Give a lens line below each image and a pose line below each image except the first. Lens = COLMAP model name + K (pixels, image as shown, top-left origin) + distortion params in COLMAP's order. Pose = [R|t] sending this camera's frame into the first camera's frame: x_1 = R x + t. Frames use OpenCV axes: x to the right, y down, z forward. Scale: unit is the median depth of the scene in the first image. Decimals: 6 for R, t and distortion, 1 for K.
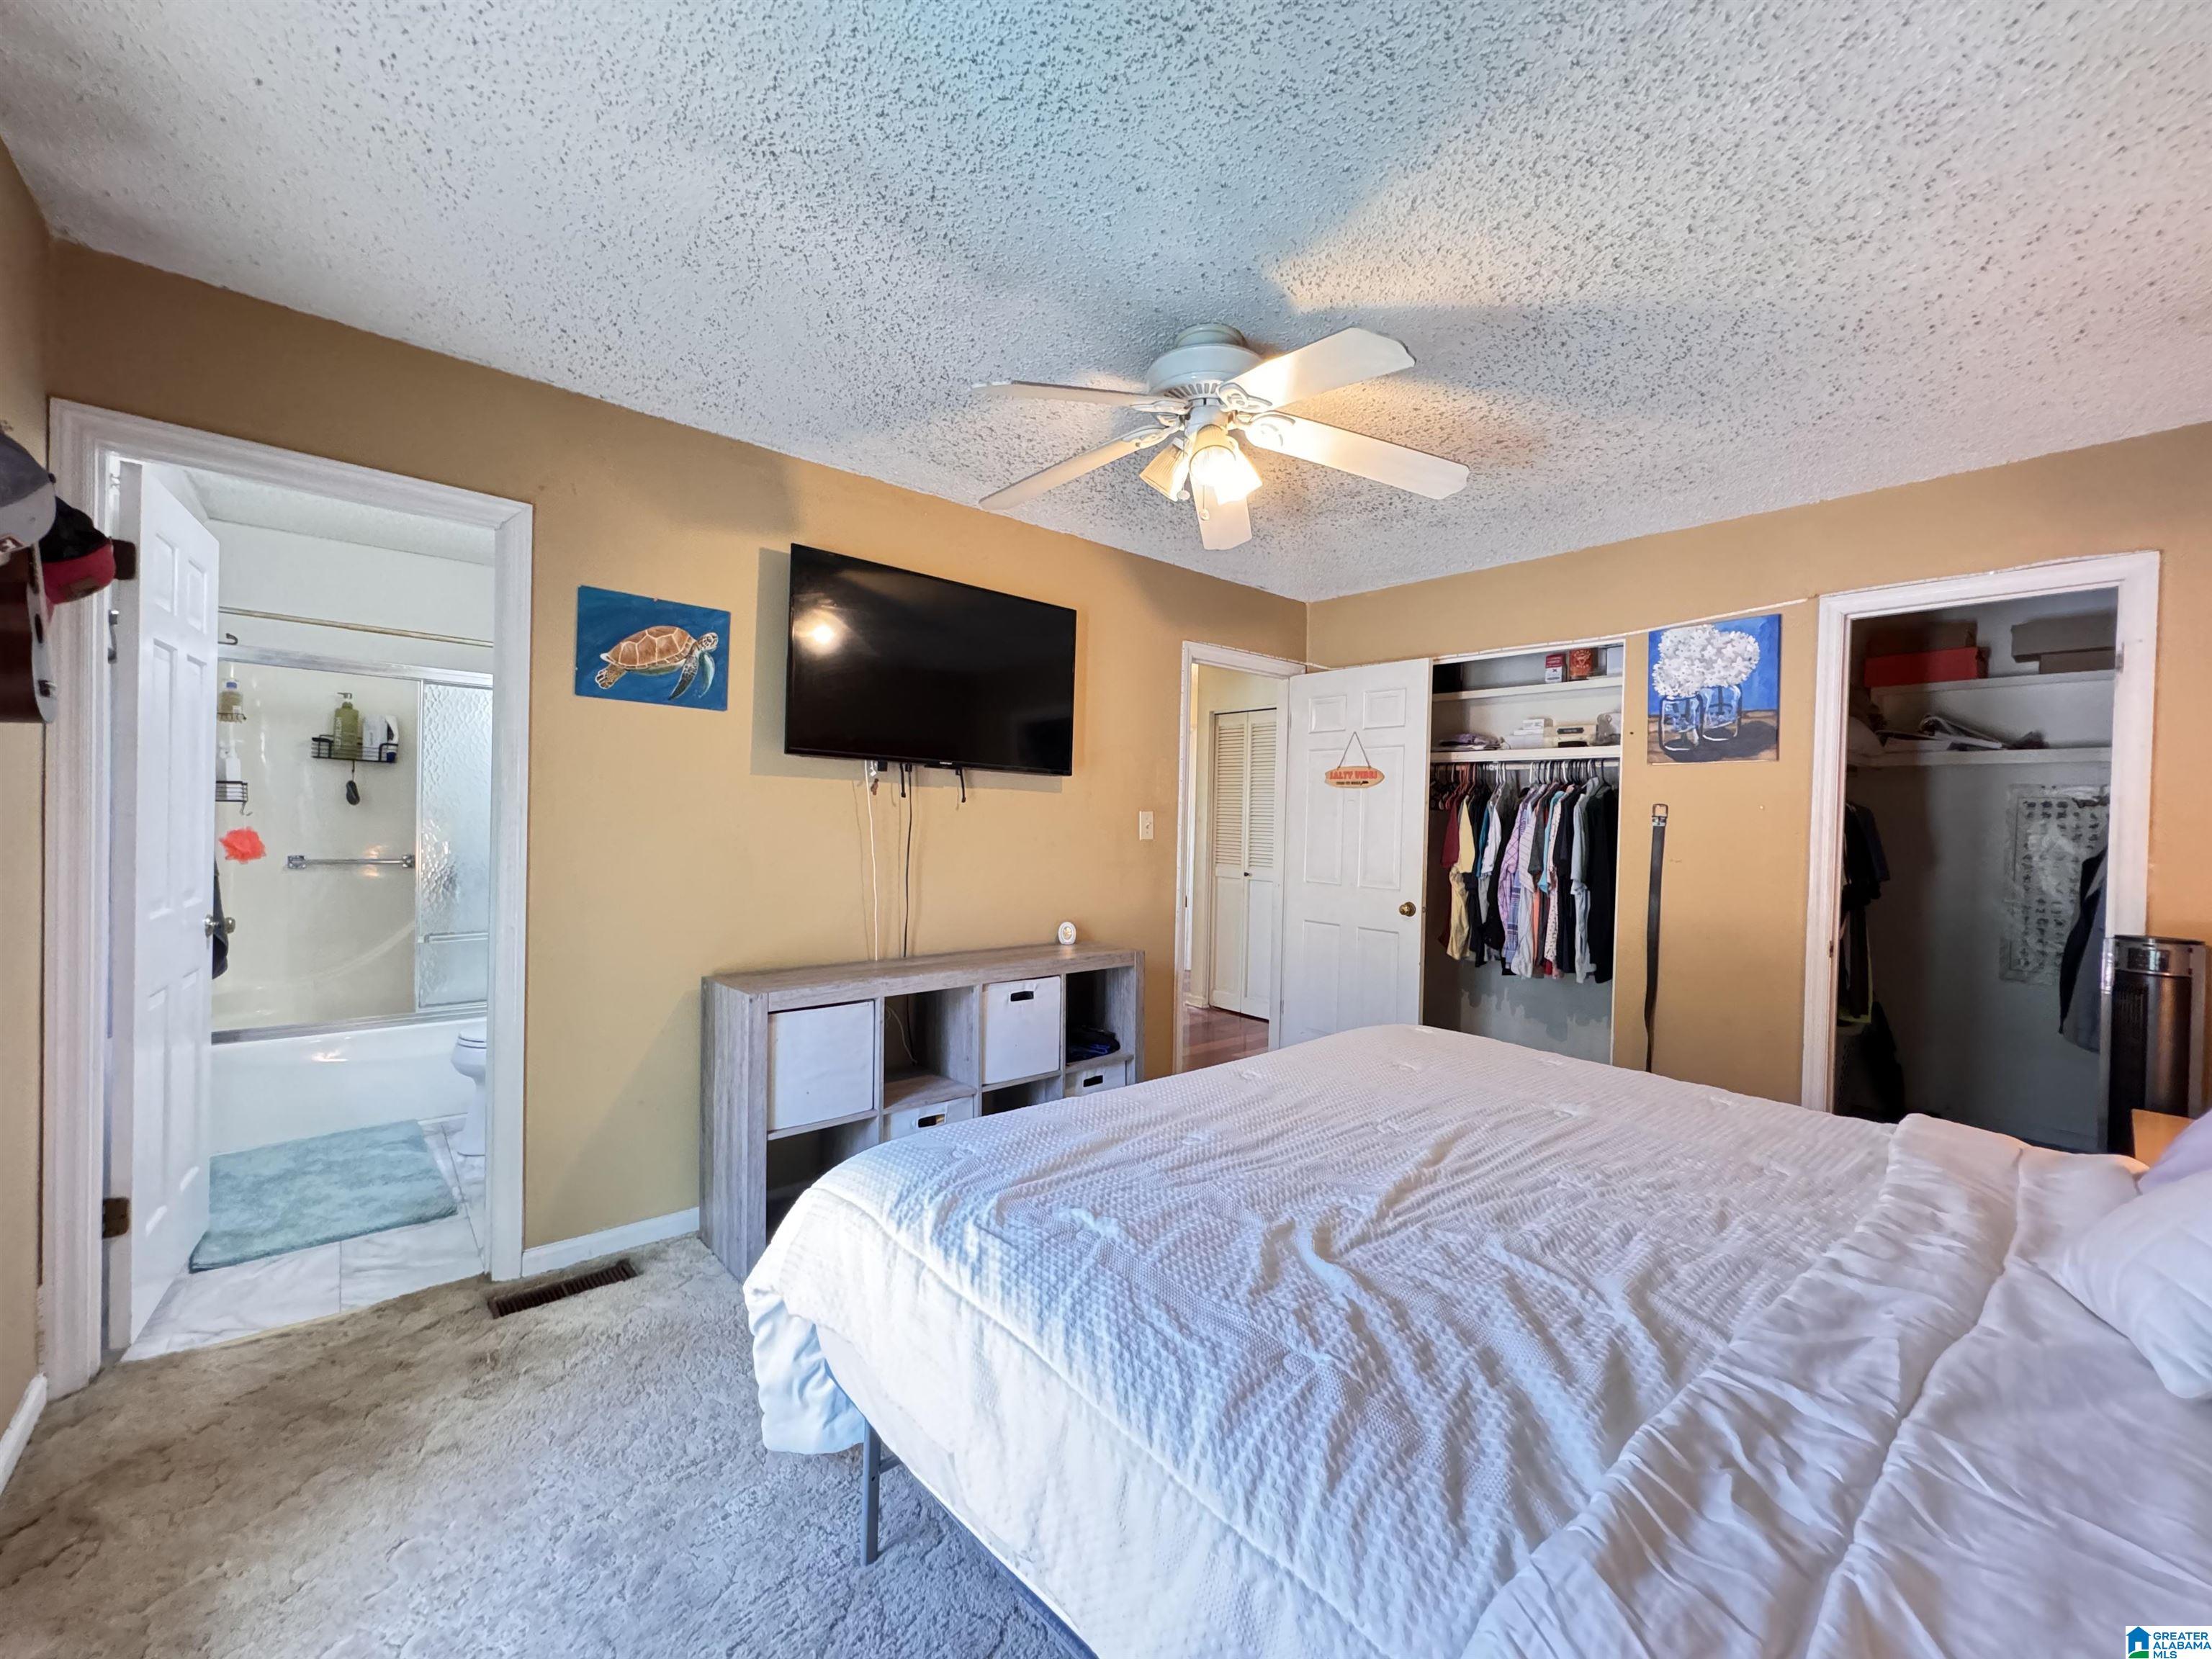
lens RADIAL K [[879.6, 0, 1107.7], [0, 879.6, 824.3], [0, 0, 1]] dist [-0.001940, -0.000029]
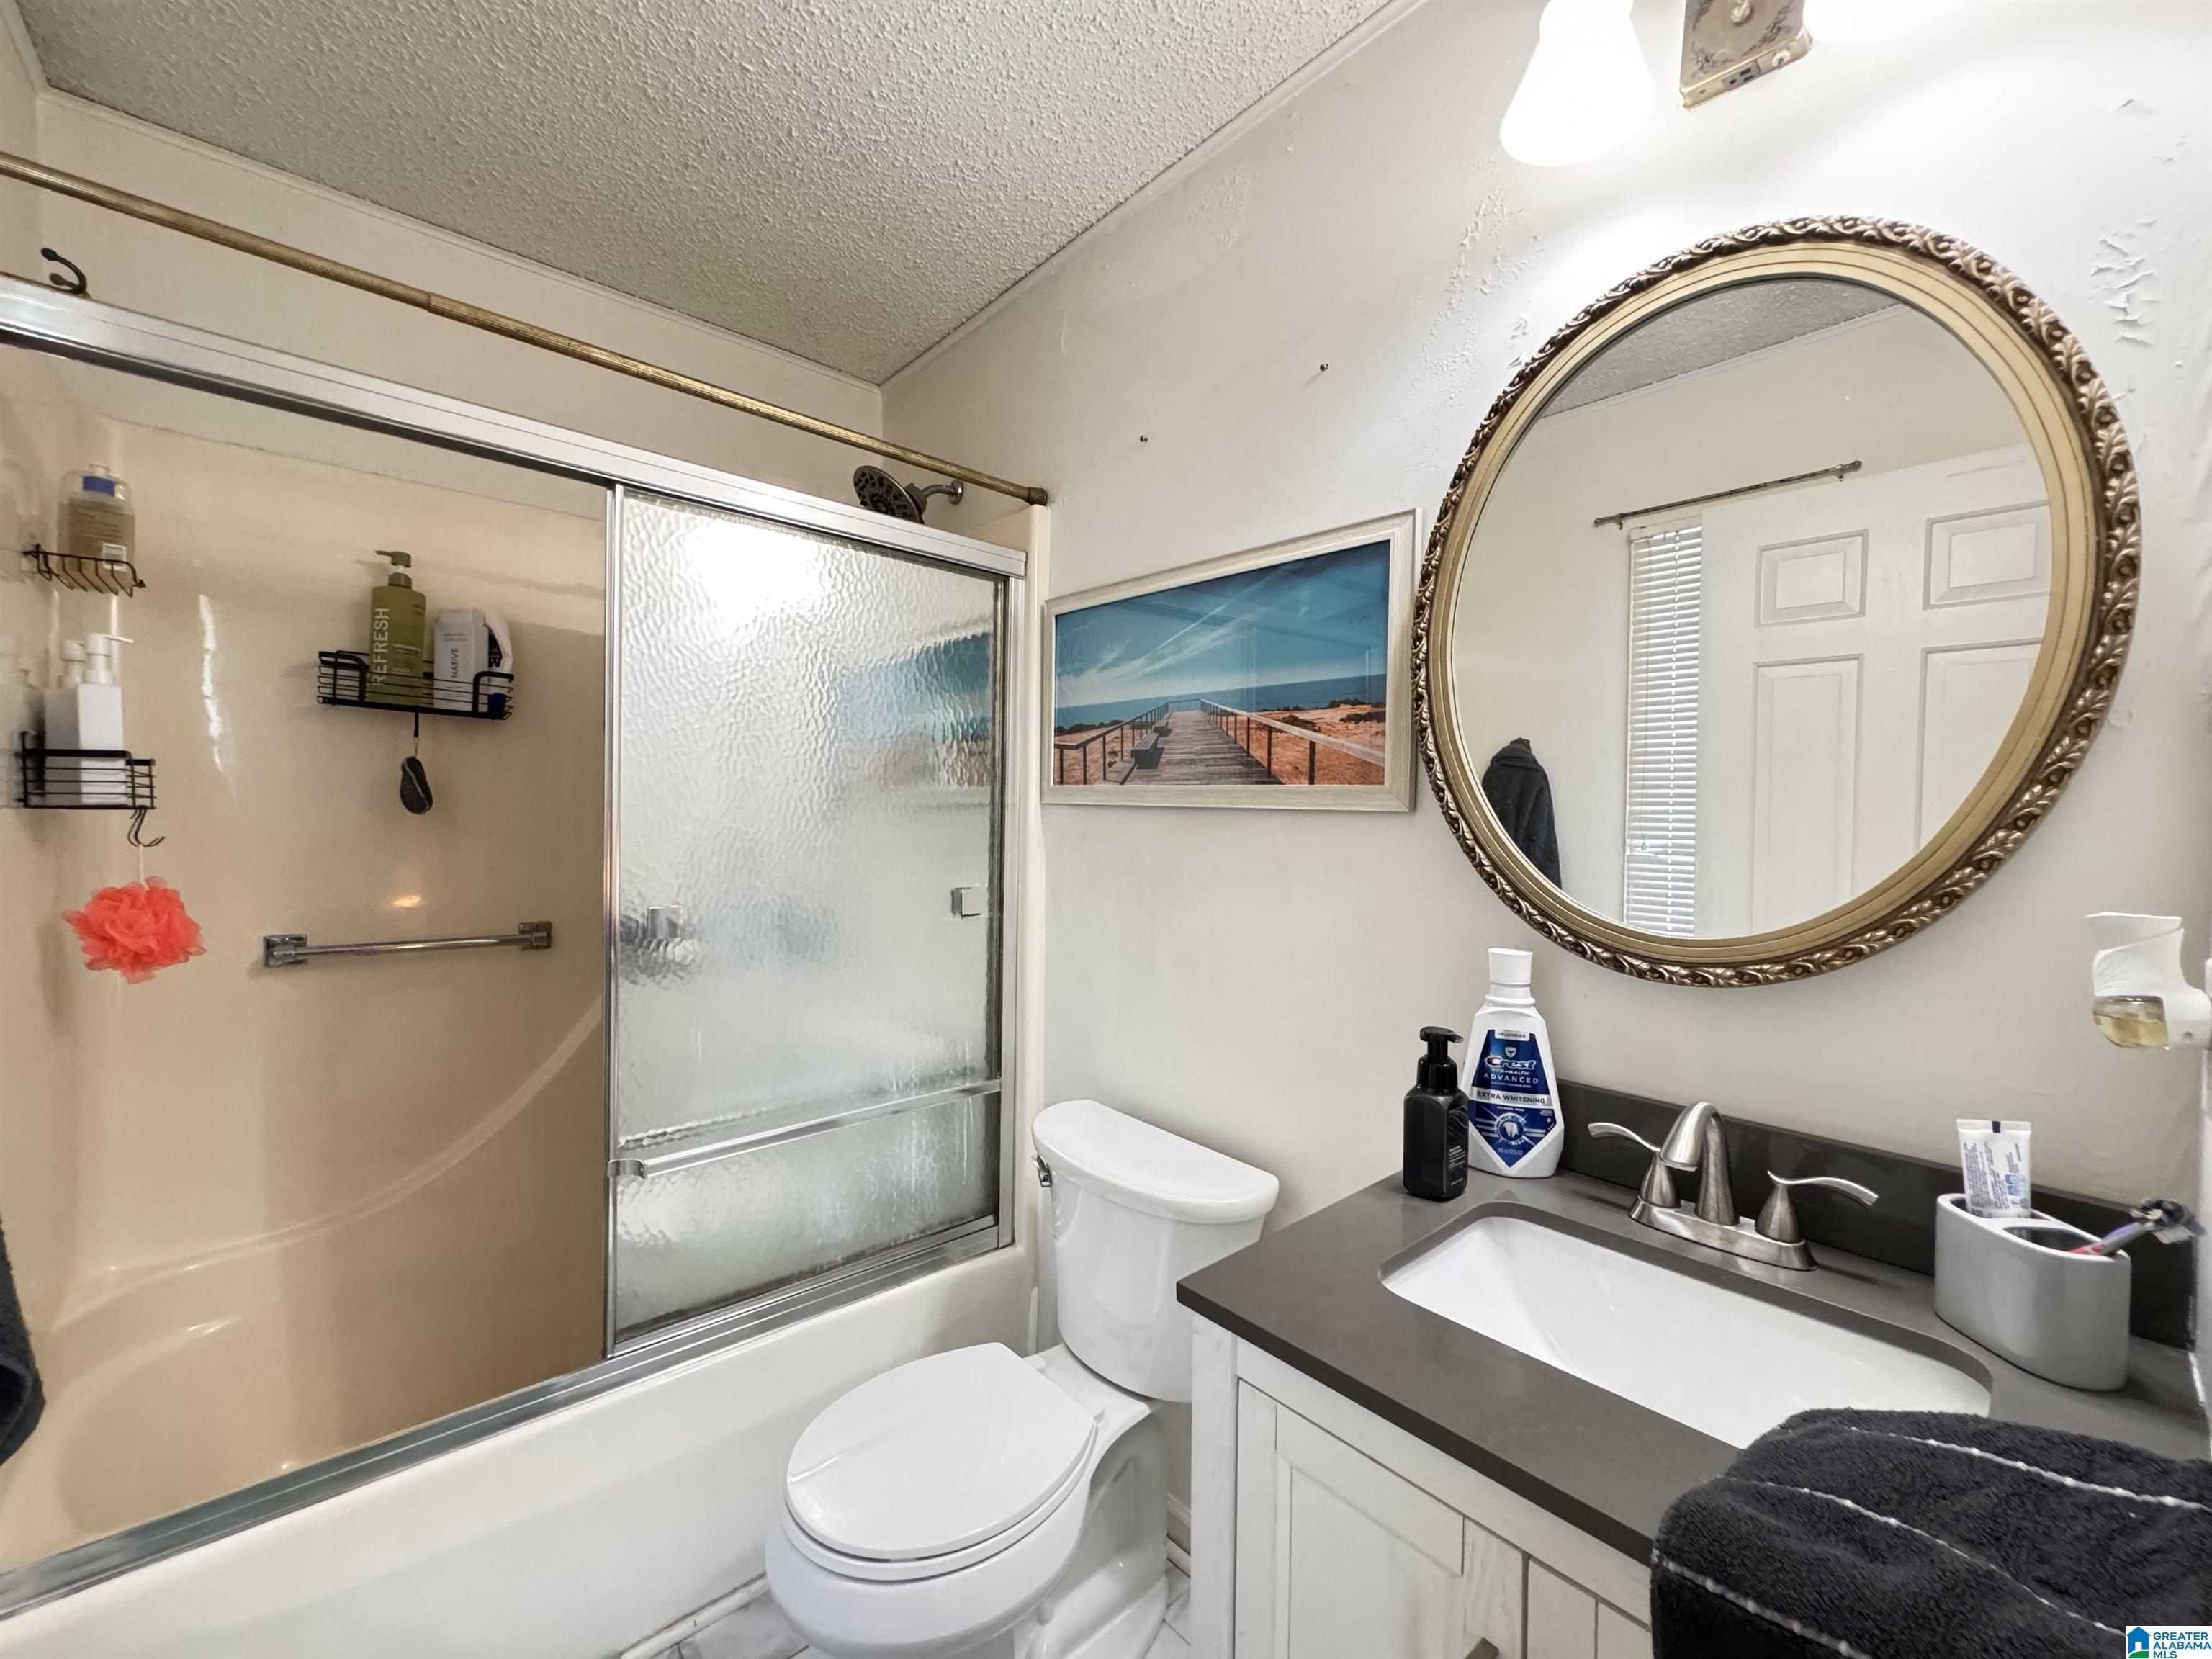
lens RADIAL K [[879.6, 0, 1104.9], [0, 879.6, 831.4], [0, 0, 1]] dist [-0.001940, -0.000029]
pose [[0.999888, -0.005929, 0.013727, -0.533422], [0.005814, 0.999948, 0.008433, -0.015372], [-0.013777, -0.008352, 0.999870, 0.571413]]
